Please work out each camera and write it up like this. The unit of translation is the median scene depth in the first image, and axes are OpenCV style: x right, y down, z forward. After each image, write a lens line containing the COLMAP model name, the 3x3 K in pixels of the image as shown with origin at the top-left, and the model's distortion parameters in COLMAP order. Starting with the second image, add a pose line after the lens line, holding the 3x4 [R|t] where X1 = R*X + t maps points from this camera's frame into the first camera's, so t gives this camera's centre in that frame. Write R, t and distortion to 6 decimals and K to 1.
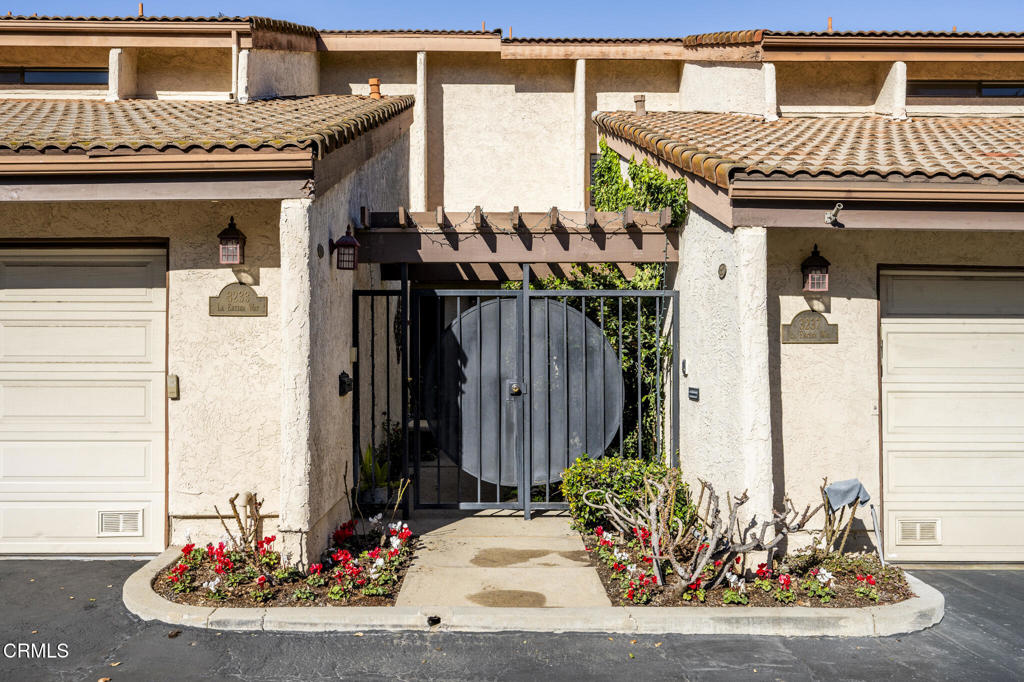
lens RADIAL K [[830.4, 0, 510.3], [0, 830.4, 341.1], [0, 0, 1]] dist [-0.000696, -0.000222]
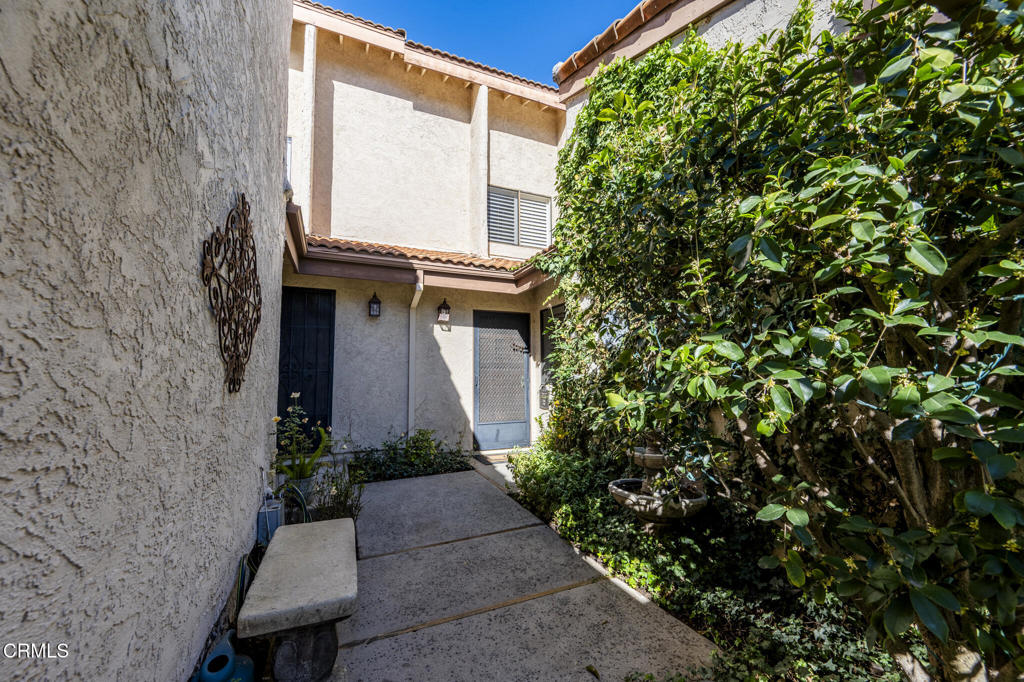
lens RADIAL K [[408.0, 0, 514.8], [0, 408.0, 344.0], [0, 0, 1]] dist [0.001366, 0.000001]
pose [[0.917933, 0.026295, 0.395863, -0.069209], [-0.005862, 0.998591, -0.052740, 0.004392], [-0.396692, 0.046091, 0.916794, 0.521983]]
